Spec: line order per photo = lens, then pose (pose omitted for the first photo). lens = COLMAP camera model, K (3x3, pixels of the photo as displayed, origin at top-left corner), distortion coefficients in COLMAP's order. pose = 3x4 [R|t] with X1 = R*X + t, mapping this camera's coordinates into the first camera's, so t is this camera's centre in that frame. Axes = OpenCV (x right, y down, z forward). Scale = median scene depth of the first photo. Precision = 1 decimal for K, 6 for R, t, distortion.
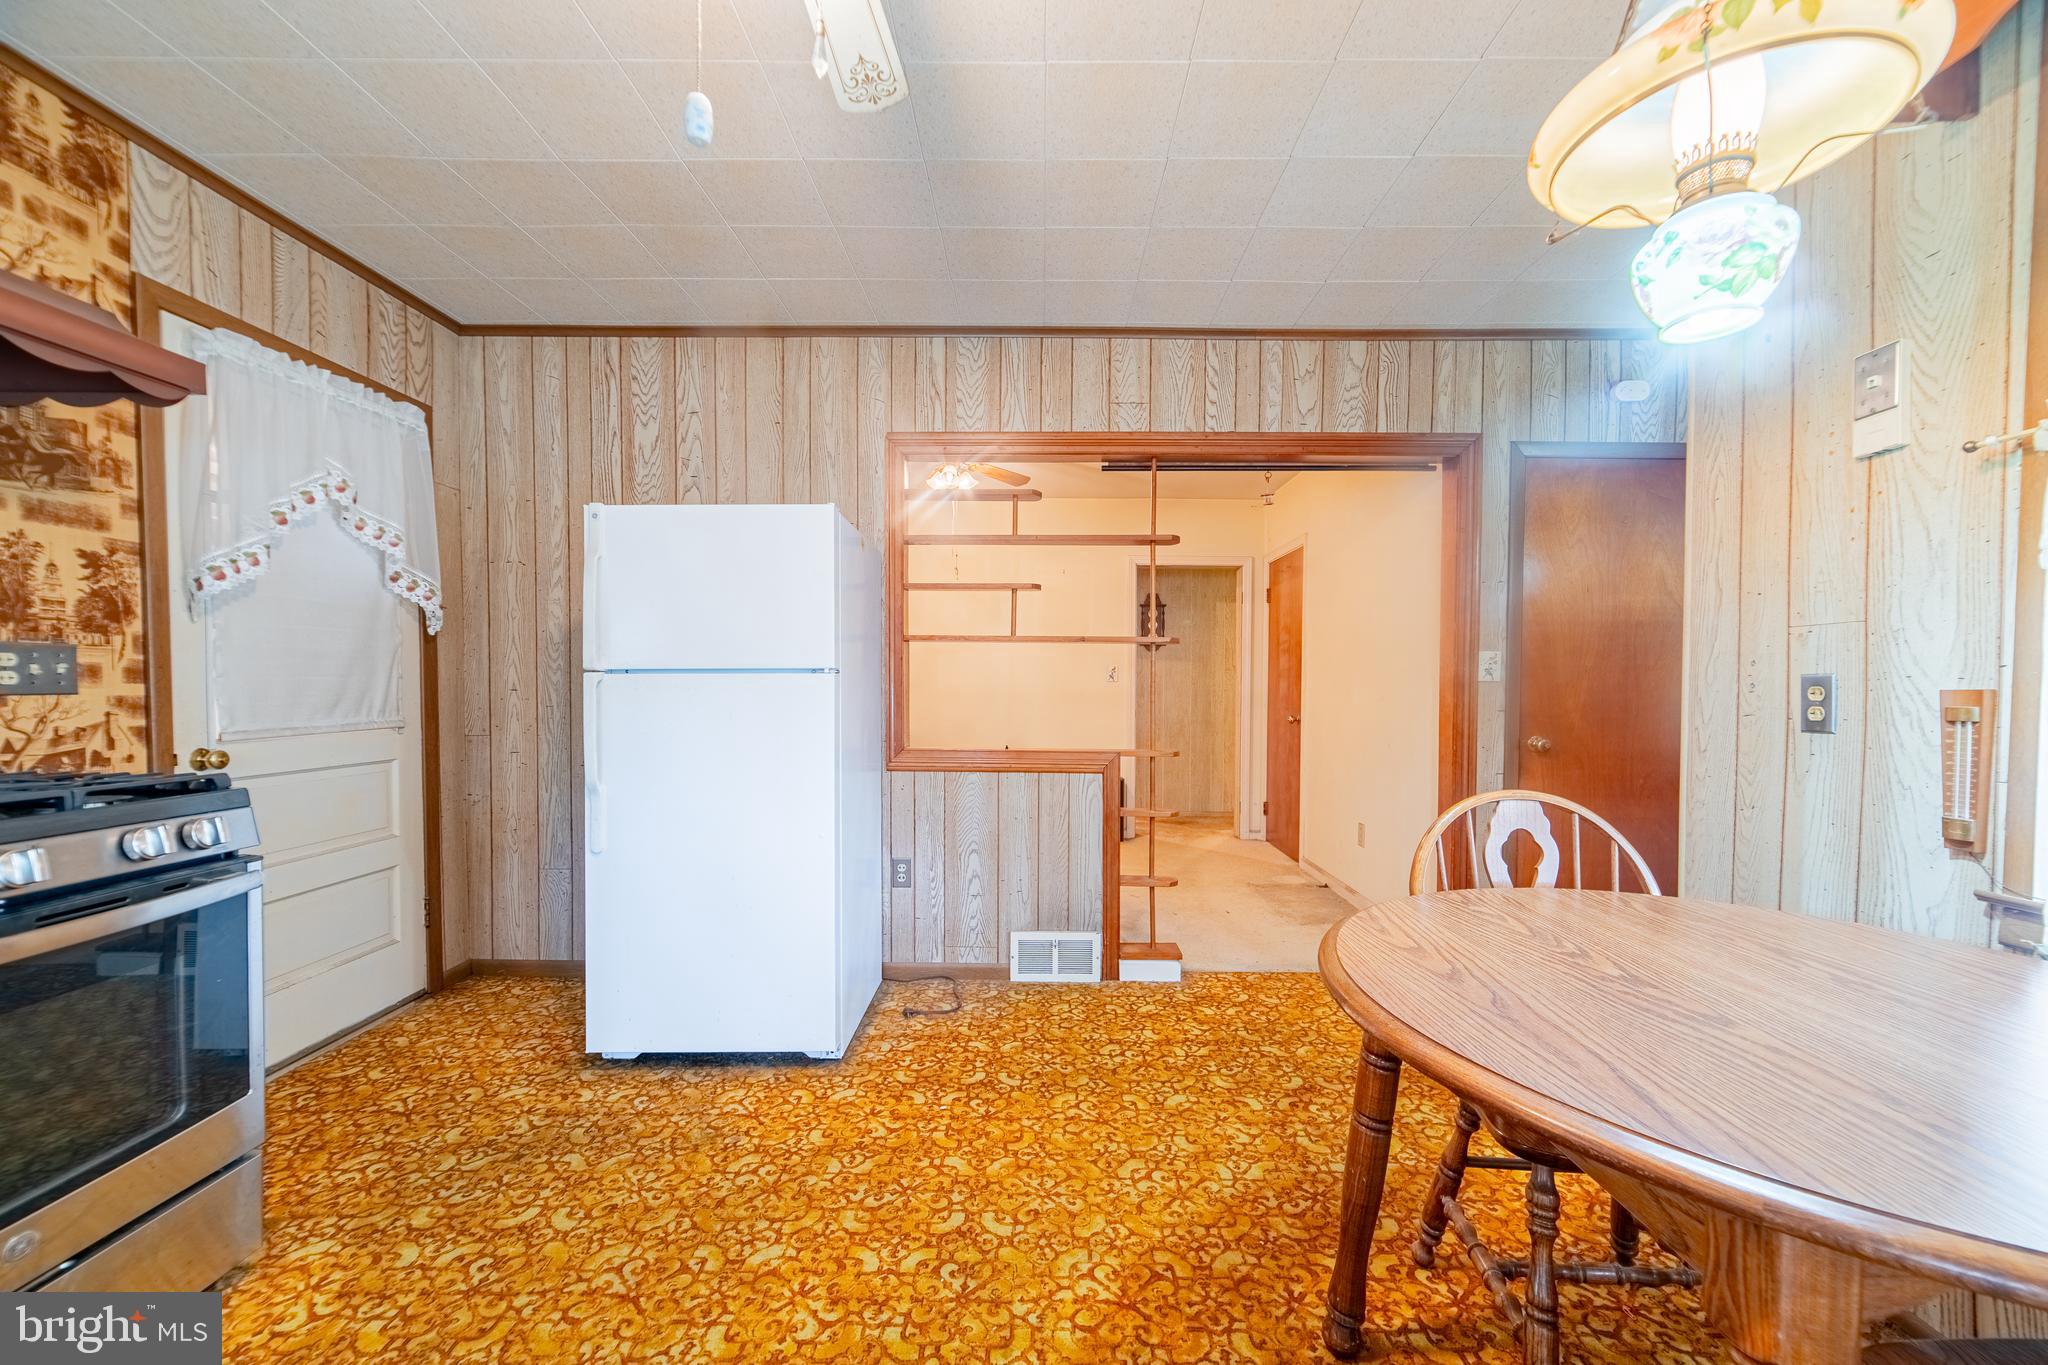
lens RADIAL K [[802.3, 0, 1011.6], [0, 802.3, 673.0], [0, 0, 1]] dist [0.011466, -0.000236]
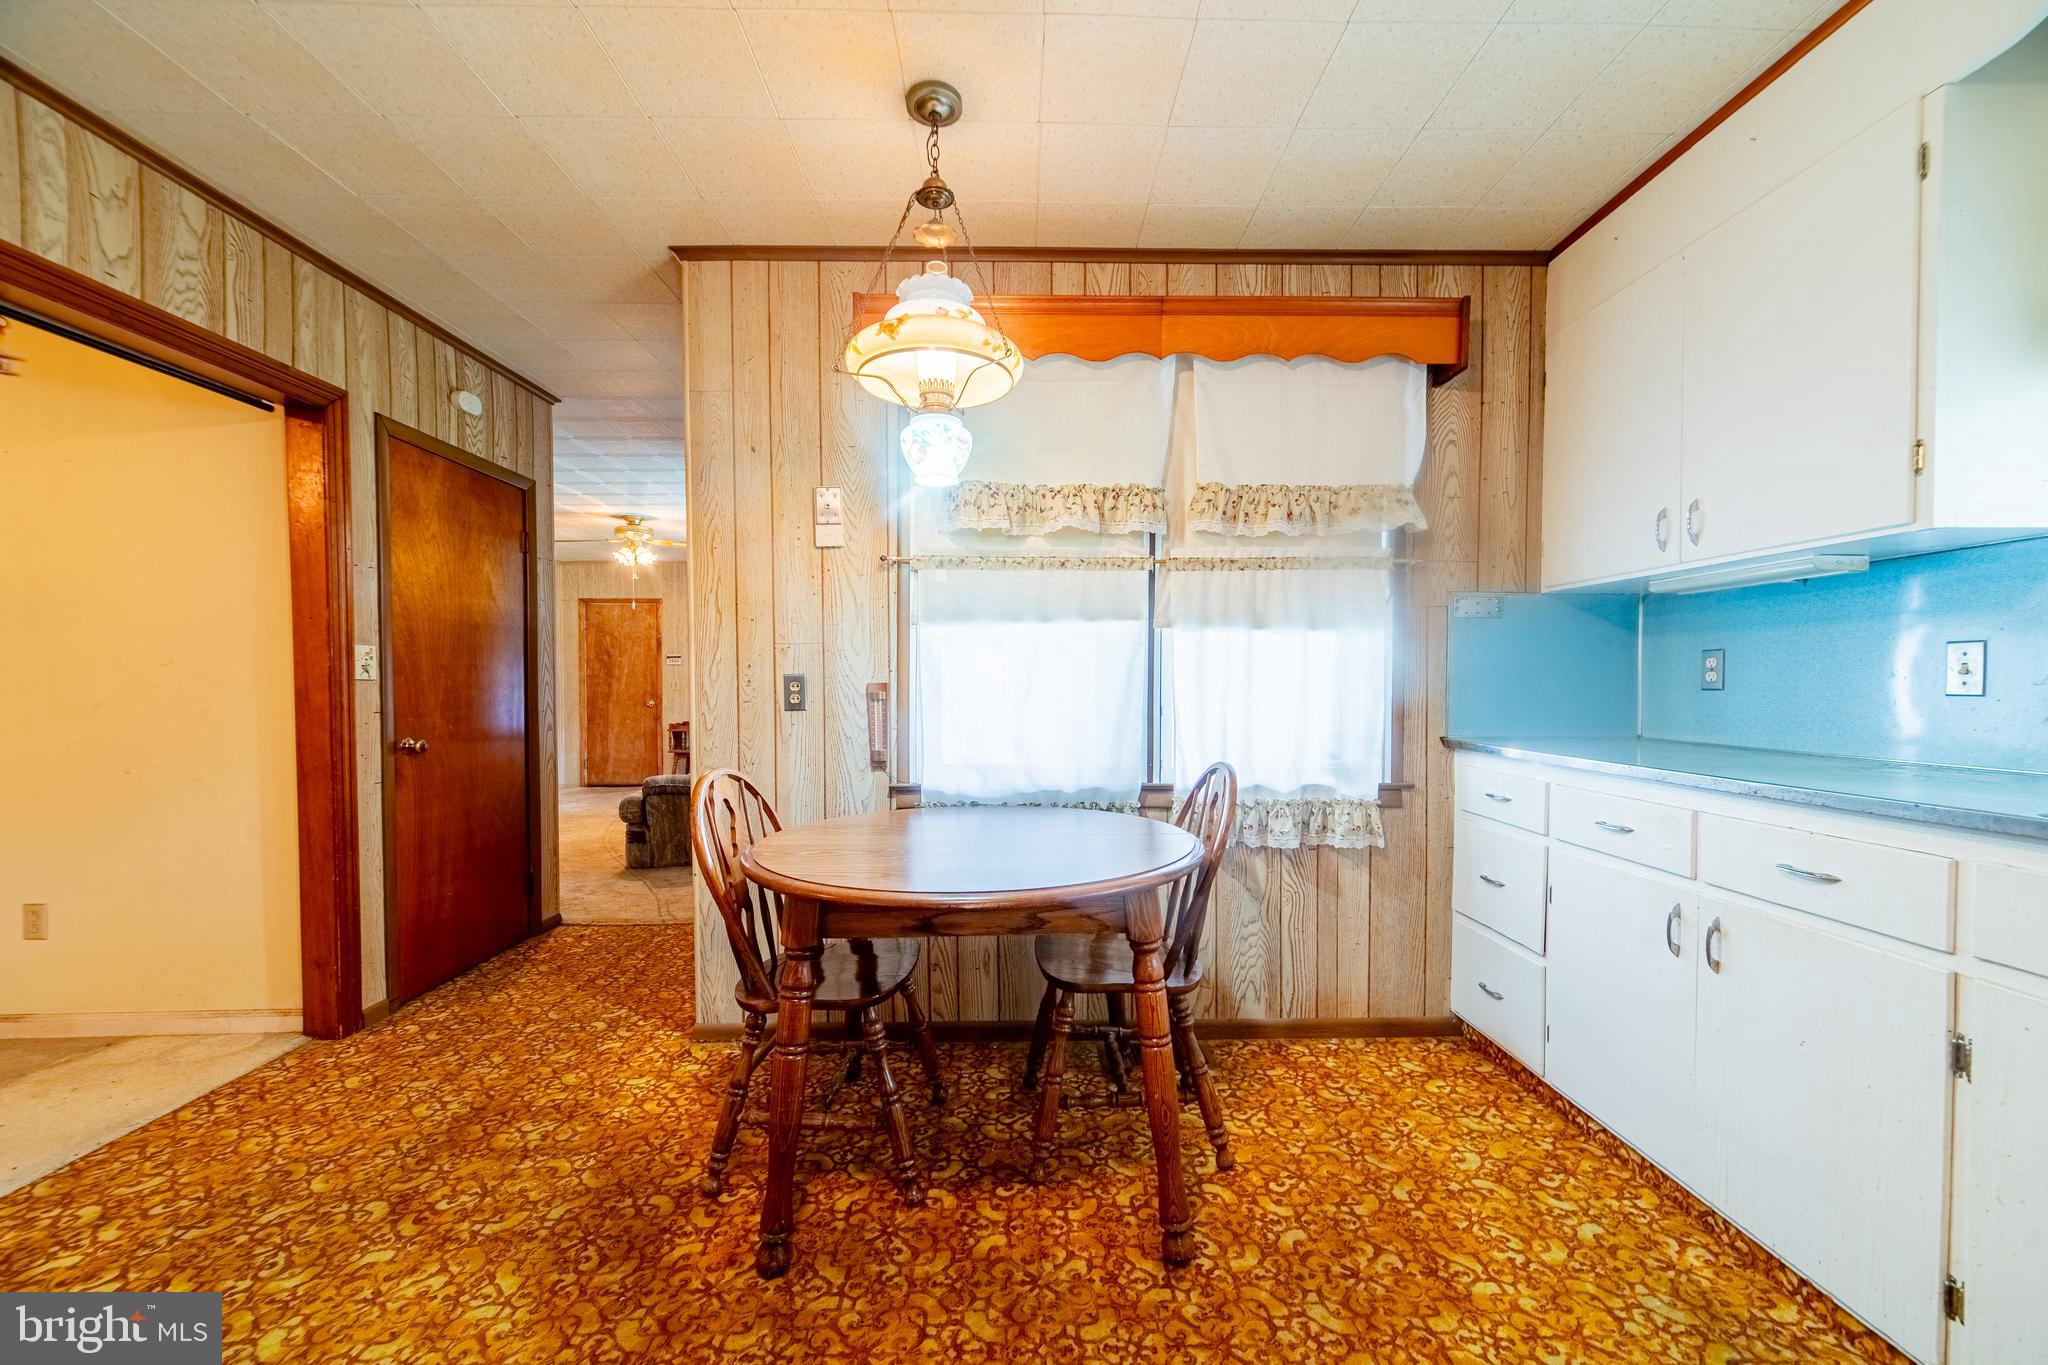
lens RADIAL K [[802.3, 0, 1008.6], [0, 802.3, 694.9], [0, 0, 1]] dist [0.011466, -0.000236]
pose [[-0.032361, -0.028331, 0.999075, -0.617596], [-0.007646, 0.999576, 0.028097, -0.005986], [-0.999447, -0.006730, -0.032564, 0.630478]]
